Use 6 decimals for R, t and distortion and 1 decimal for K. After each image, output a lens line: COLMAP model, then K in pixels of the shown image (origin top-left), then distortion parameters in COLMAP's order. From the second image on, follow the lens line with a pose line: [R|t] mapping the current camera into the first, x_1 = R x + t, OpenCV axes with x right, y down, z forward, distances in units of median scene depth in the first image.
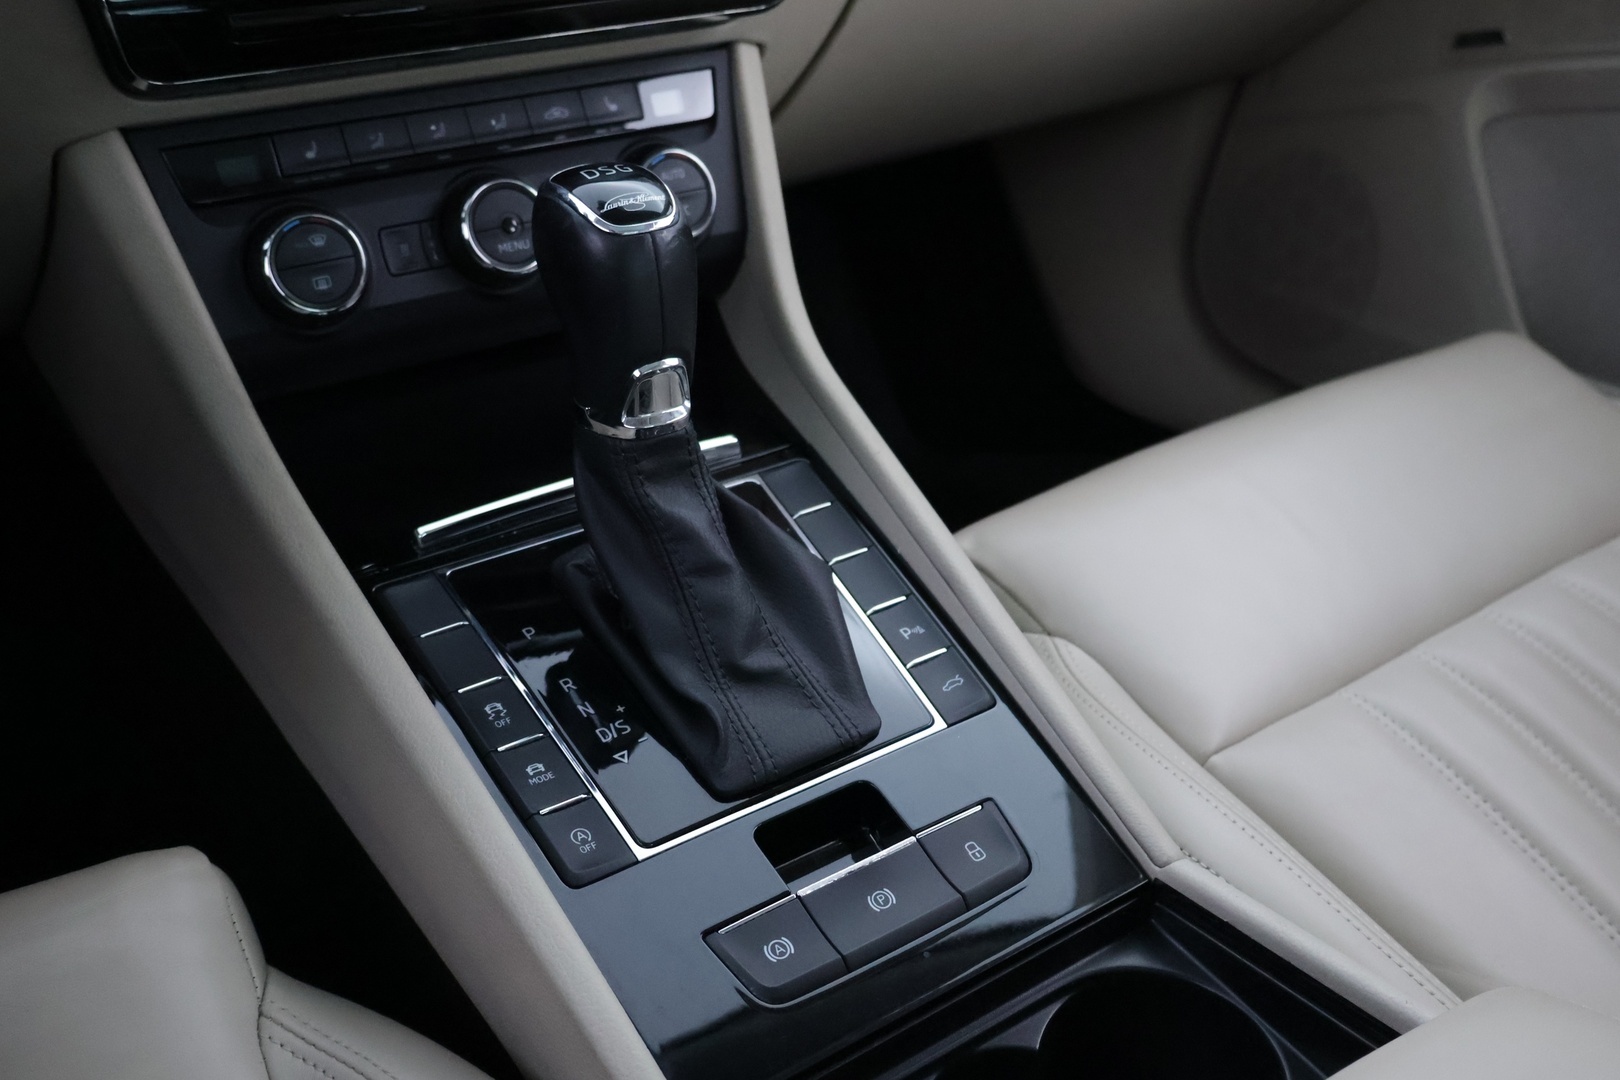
lens RADIAL K [[1676.1, 0, 811.1], [0, 1676.1, 538.1], [0, 0, 1]] dist [0.020642, 0.000000]
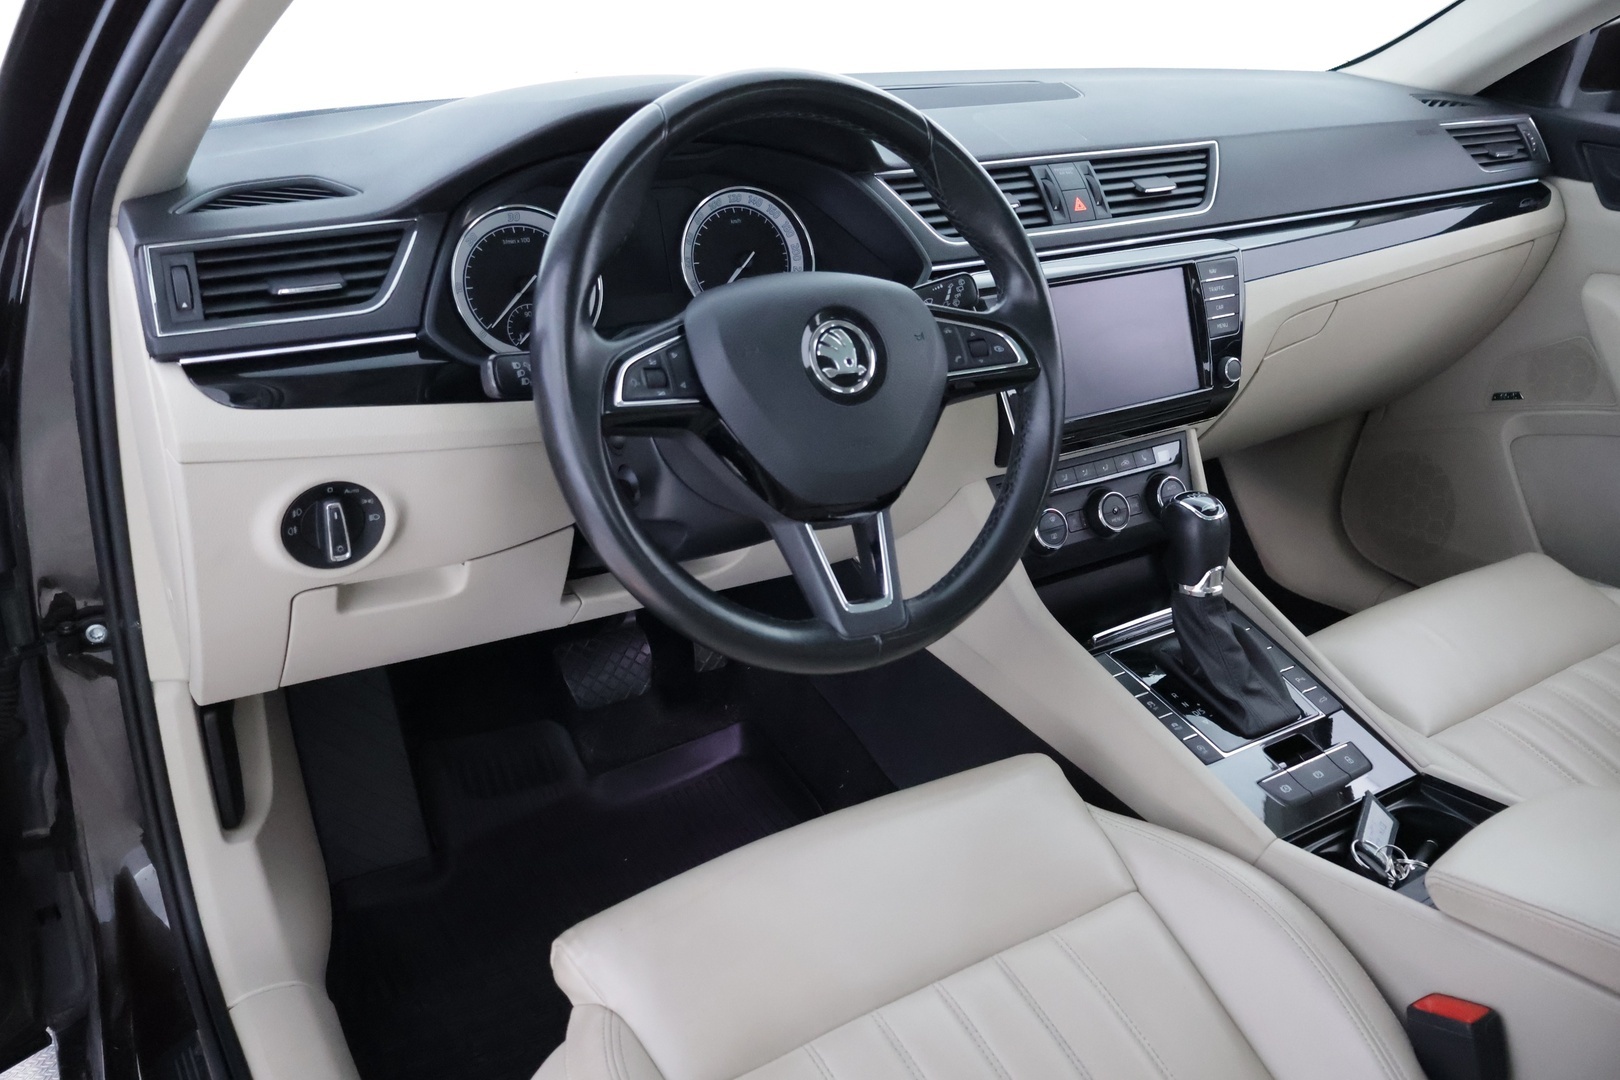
lens RADIAL K [[1348.9, 0, 809.5], [0, 1348.9, 543.2], [0, 0, 1]] dist [-0.003992, 0.001766]
pose [[0.997131, -0.002481, -0.075649, -0.533560], [-0.006953, 0.992234, -0.124194, 0.115016], [0.075370, 0.124364, 0.989370, -1.059490]]
